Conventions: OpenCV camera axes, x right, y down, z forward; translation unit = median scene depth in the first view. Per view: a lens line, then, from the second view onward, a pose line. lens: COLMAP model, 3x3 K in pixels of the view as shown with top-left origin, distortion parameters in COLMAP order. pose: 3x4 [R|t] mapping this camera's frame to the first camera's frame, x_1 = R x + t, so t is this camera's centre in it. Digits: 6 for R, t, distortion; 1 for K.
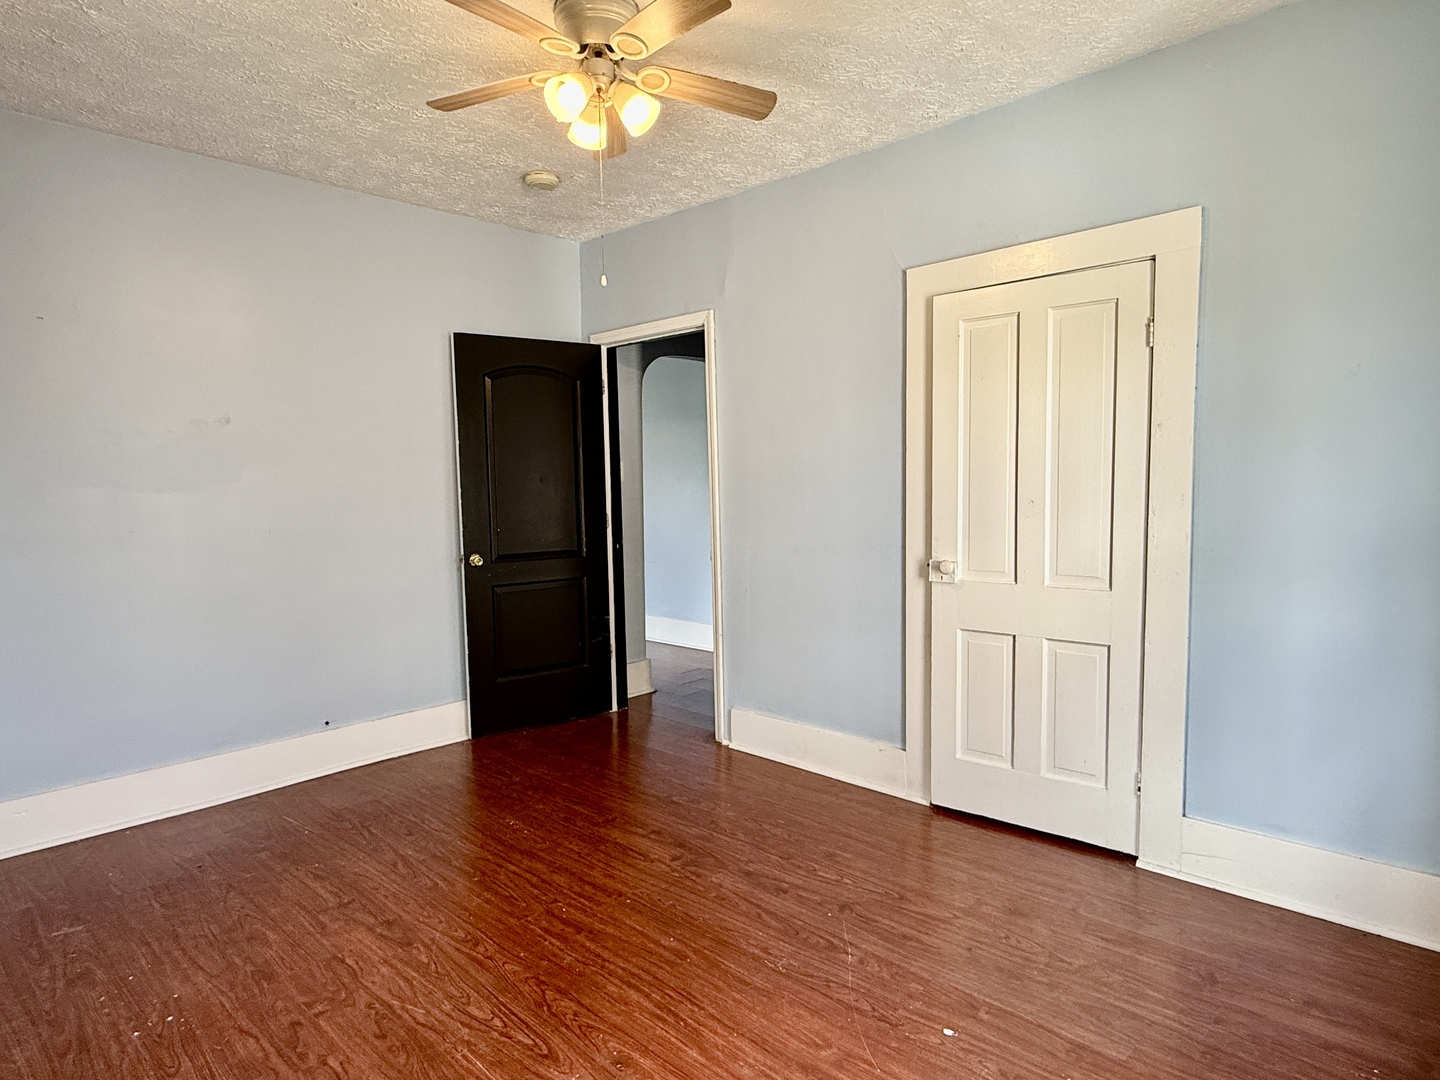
lens RADIAL K [[863.9, 0, 727.0], [0, 863.9, 542.2], [0, 0, 1]] dist [-0.008473, -0.003955]
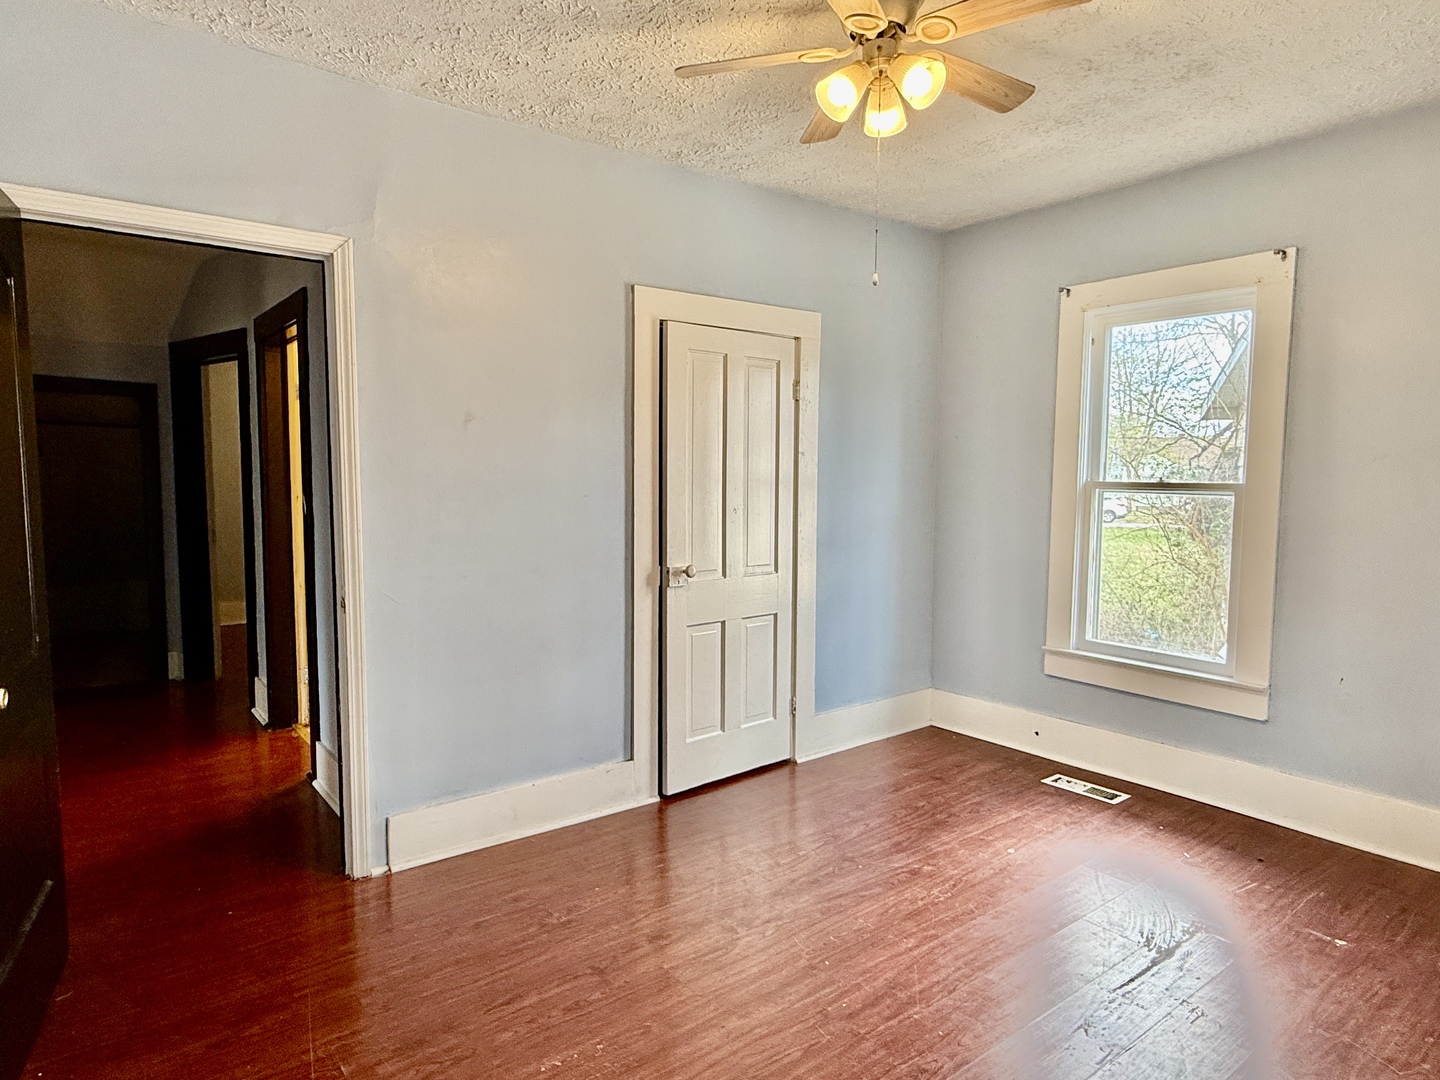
lens RADIAL K [[874.3, 0, 727.0], [0, 874.3, 542.3], [0, 0, 1]] dist [-0.002156, -0.000033]
pose [[0.127250, -0.062390, 0.989907, -0.888429], [0.068551, 0.996187, 0.053973, -0.068623], [-0.989499, 0.060991, 0.131042, 0.847490]]
